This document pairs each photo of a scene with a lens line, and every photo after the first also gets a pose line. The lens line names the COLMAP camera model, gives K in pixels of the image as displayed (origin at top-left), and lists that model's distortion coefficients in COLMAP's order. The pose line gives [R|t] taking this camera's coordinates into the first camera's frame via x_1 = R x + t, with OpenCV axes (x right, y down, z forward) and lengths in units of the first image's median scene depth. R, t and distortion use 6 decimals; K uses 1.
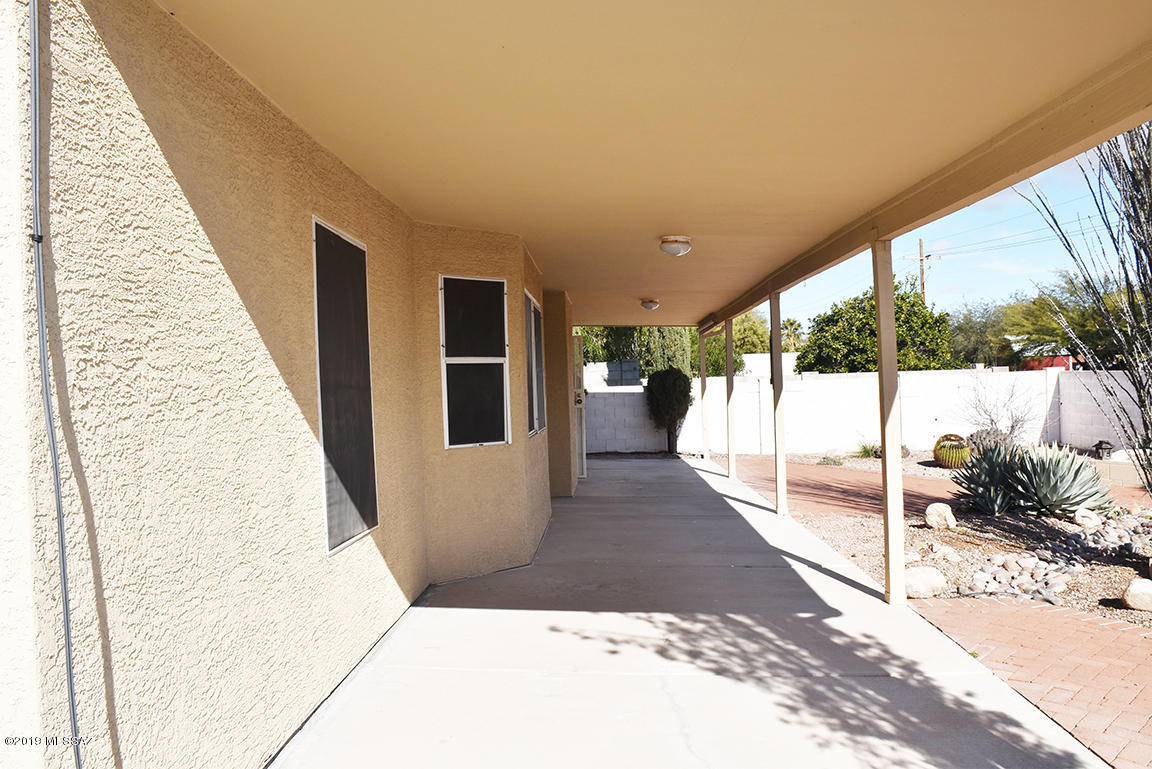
lens RADIAL K [[908.4, 0, 589.2], [0, 908.4, 390.3], [0, 0, 1]] dist [-0.142118, 0.090395]
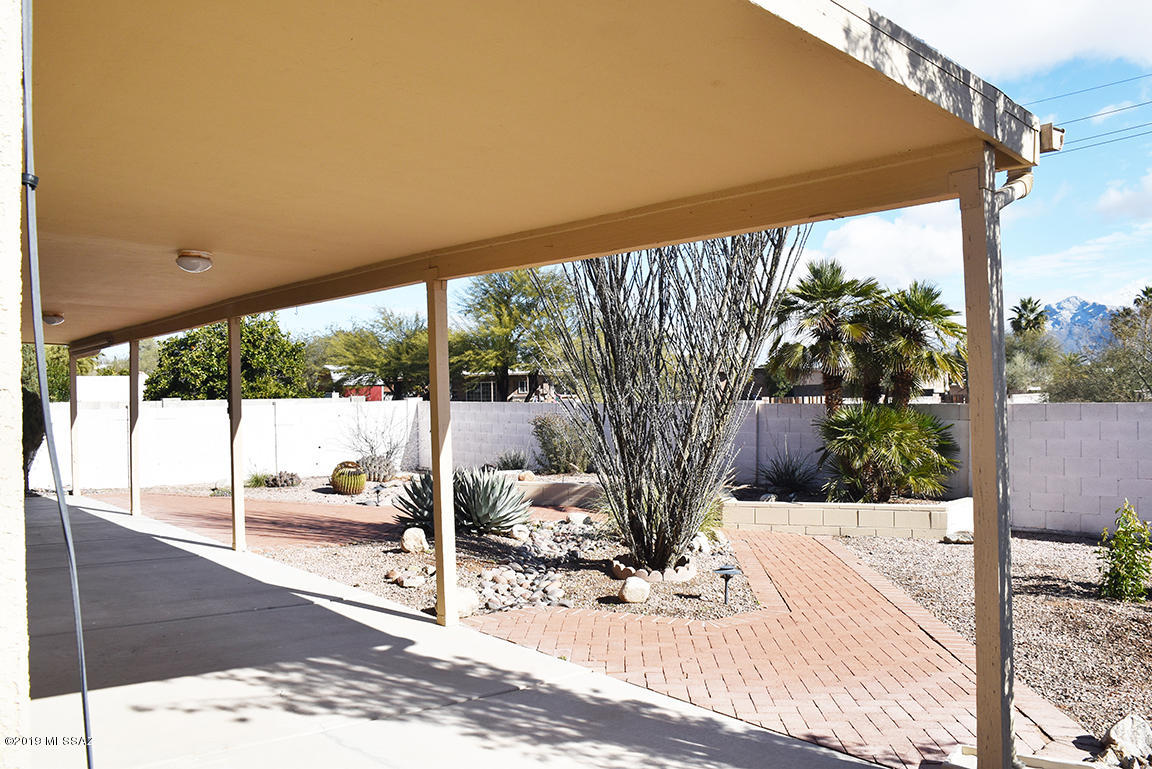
lens RADIAL K [[908.4, 0, 589.2], [0, 908.4, 390.3], [0, 0, 1]] dist [-0.142118, 0.090395]
pose [[0.729512, 0.021873, 0.683618, -0.107380], [-0.001634, 0.999541, -0.030238, -0.002346], [-0.683966, 0.020942, 0.729213, 0.043088]]
